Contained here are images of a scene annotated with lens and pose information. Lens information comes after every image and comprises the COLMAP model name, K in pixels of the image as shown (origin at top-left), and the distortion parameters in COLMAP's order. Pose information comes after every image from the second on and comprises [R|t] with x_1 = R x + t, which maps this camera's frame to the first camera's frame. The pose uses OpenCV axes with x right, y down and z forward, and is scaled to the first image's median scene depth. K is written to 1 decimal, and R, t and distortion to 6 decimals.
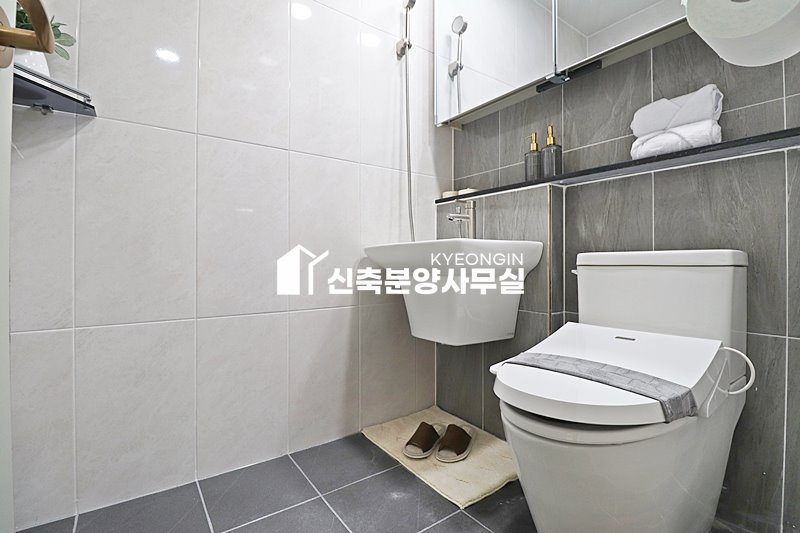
lens RADIAL K [[371.6, 0, 403.3], [0, 371.6, 260.7], [0, 0, 1]] dist [-0.000283, -0.012226]
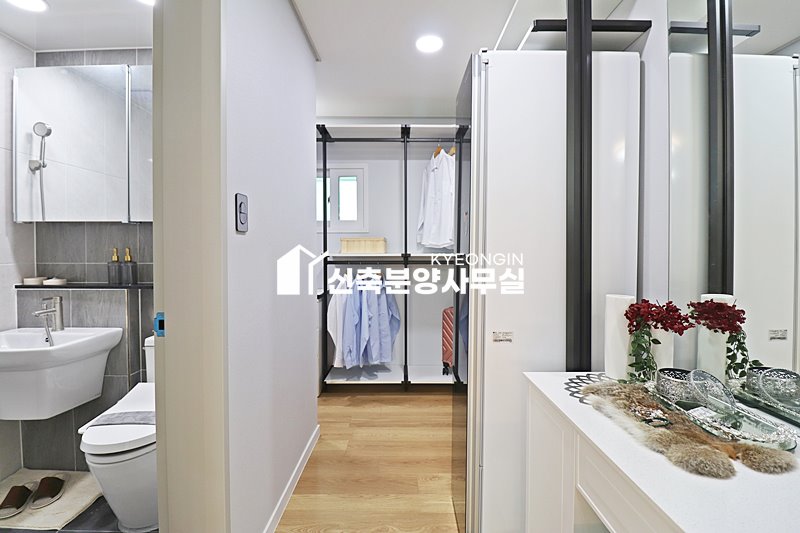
lens RADIAL K [[371.6, 0, 403.3], [0, 371.6, 260.7], [0, 0, 1]] dist [-0.000283, -0.012226]
pose [[0.590125, -0.016729, 0.807138, -0.132953], [-0.004787, 0.999695, 0.024220, -0.329588], [-0.807298, -0.018156, 0.589865, -0.693790]]
